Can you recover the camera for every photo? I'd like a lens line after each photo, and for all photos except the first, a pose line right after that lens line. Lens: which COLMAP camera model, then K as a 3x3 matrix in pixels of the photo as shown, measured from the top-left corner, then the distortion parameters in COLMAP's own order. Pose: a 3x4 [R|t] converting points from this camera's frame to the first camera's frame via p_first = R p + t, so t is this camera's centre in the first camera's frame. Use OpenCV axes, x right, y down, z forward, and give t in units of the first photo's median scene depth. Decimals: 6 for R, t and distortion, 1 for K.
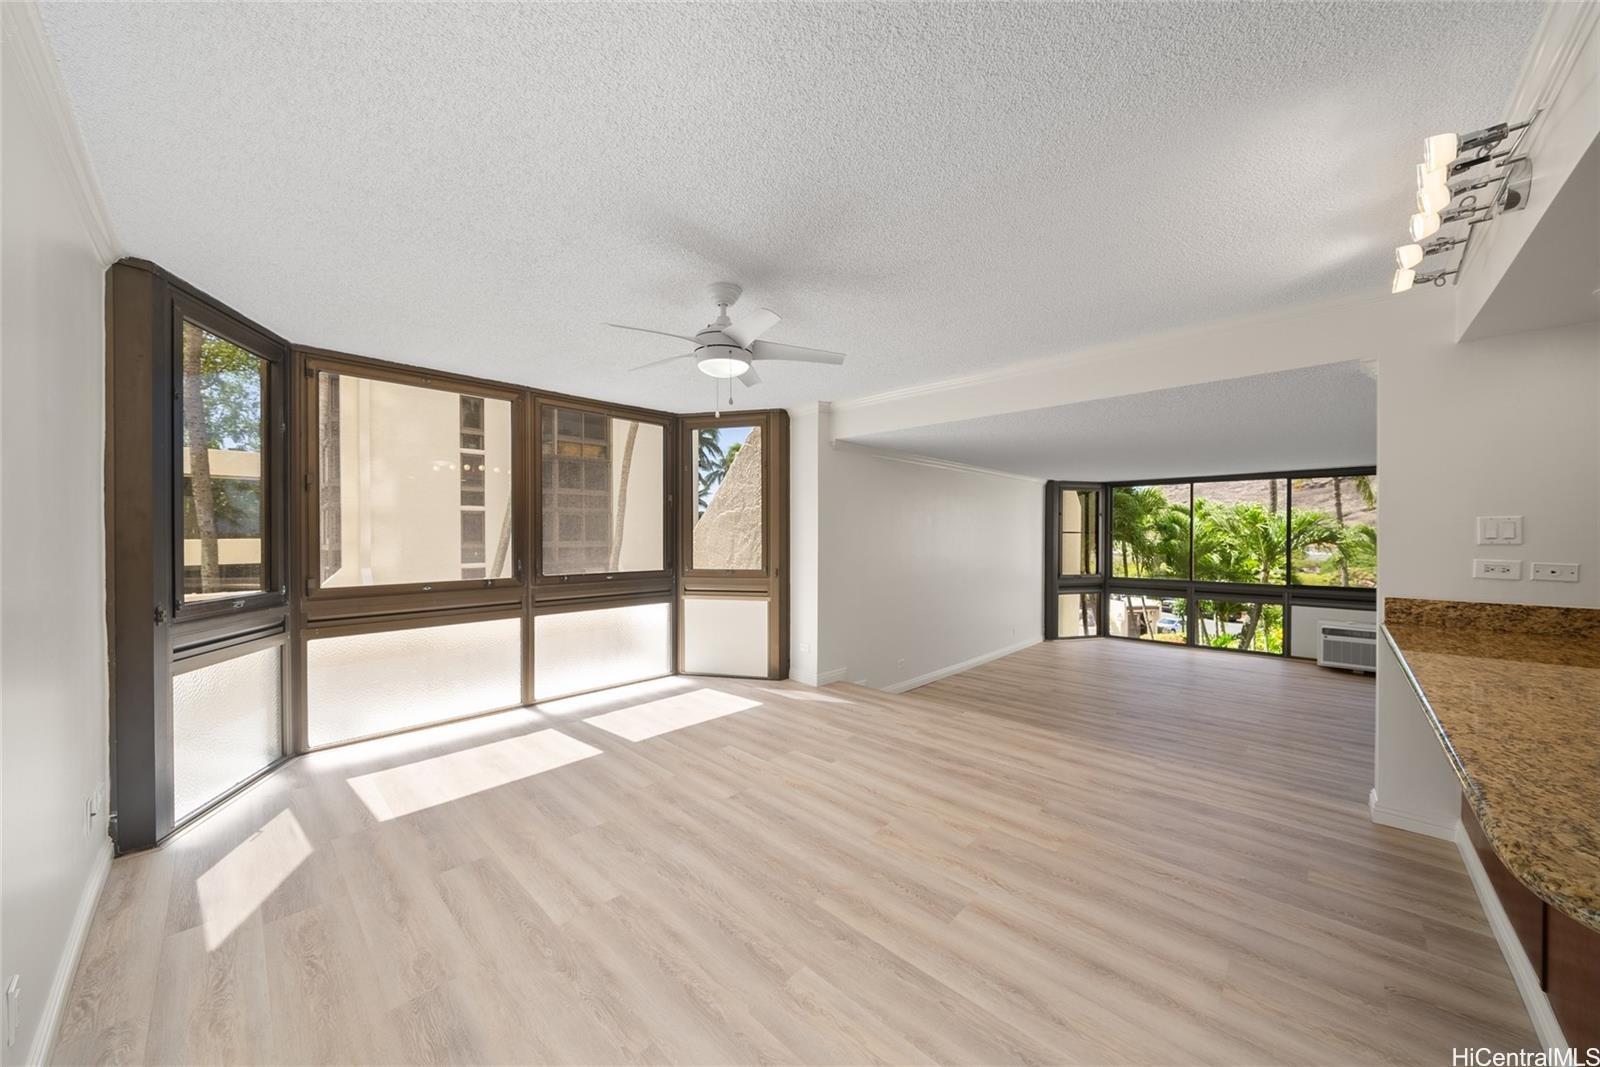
lens RADIAL K [[556.3, 0, 799.8], [0, 556.3, 540.7], [0, 0, 1]] dist [-0.000742, -0.000083]
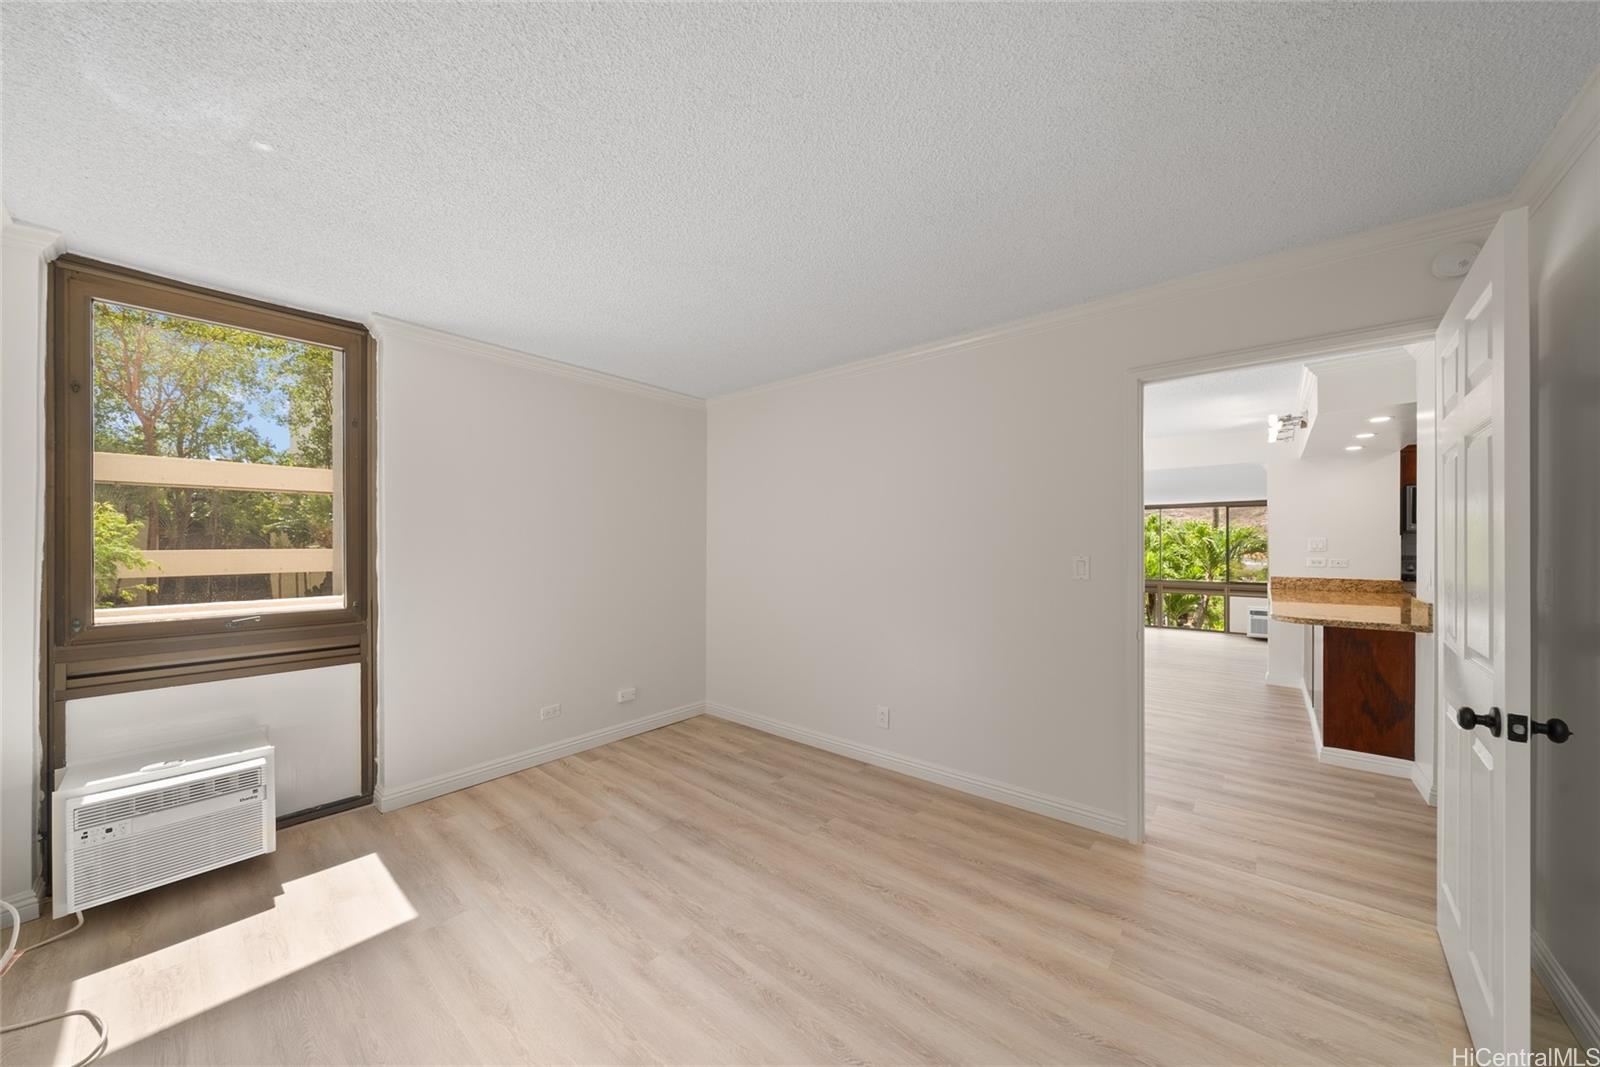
lens RADIAL K [[556.3, 0, 799.8], [0, 556.3, 540.7], [0, 0, 1]] dist [-0.000742, -0.000083]
pose [[0.997888, 0.003772, 0.064842, -0.250081], [-0.002570, 0.999823, -0.018616, 0.003085], [-0.064901, 0.018410, 0.997722, -0.286049]]
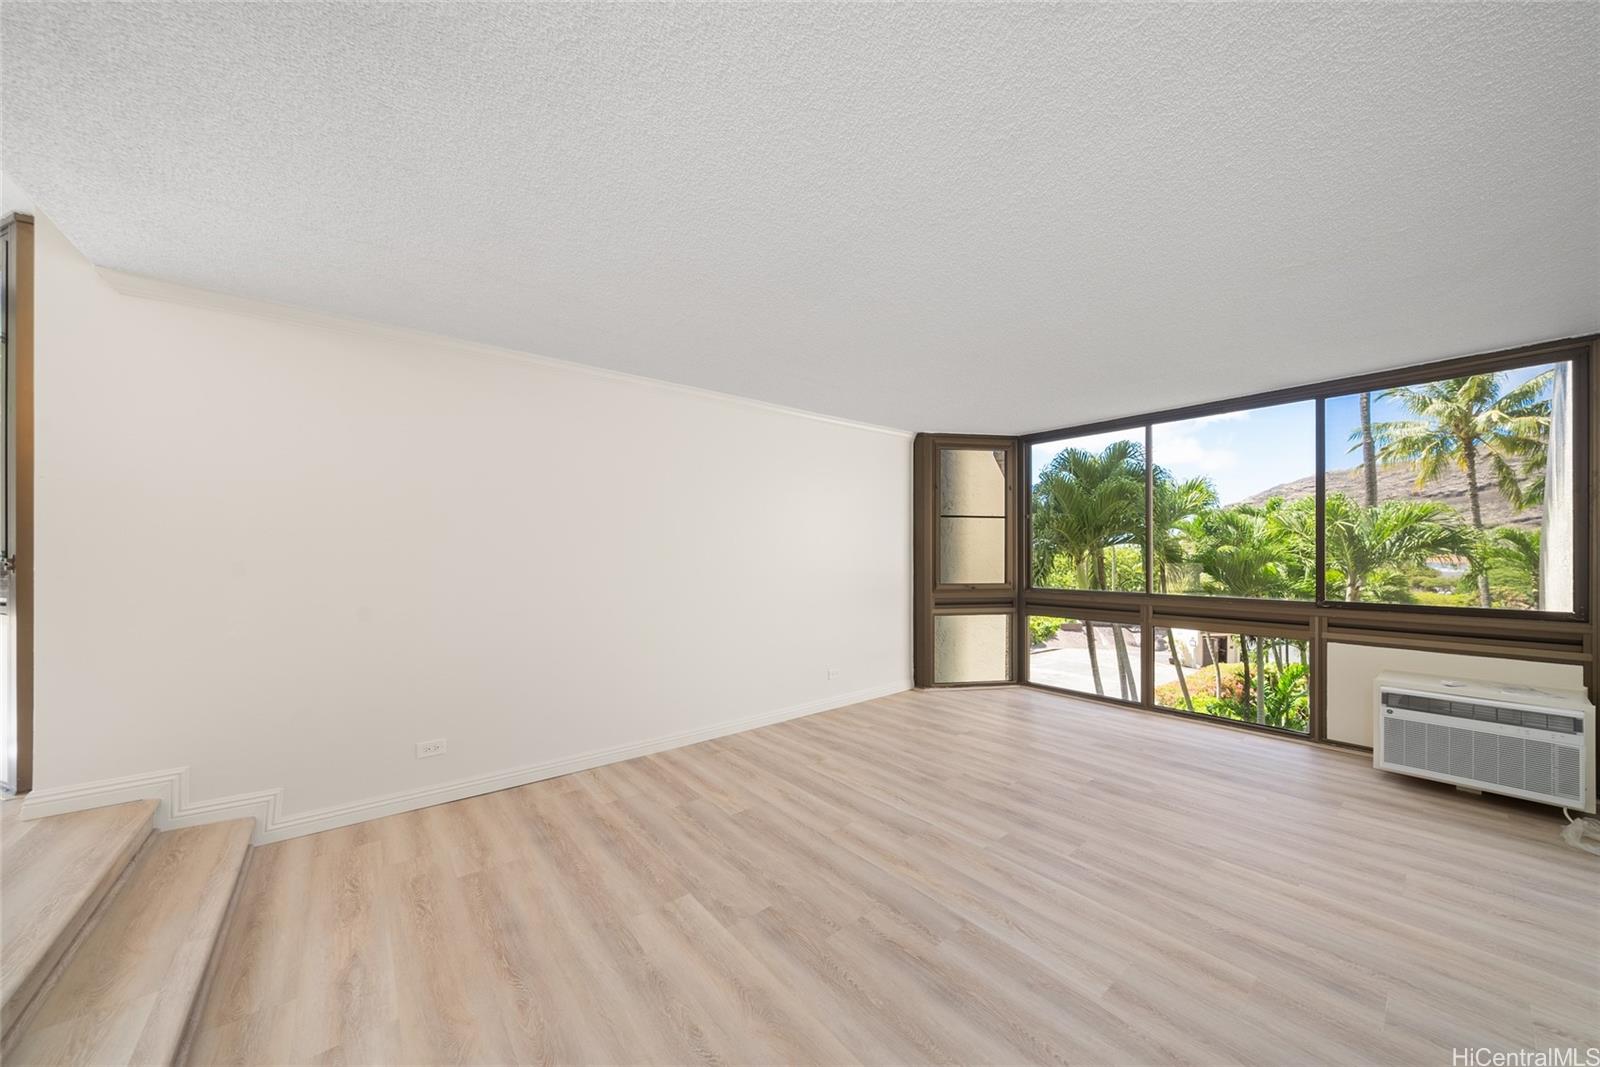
lens RADIAL K [[559.1, 0, 788.9], [0, 559.1, 556.6], [0, 0, 1]] dist [-0.001646, 0.000041]
pose [[0.992561, -0.000907, -0.121748, 0.365897], [0.000895, 1.000000, -0.000161, 0.029349], [0.121748, 0.000051, 0.992561, 0.342971]]
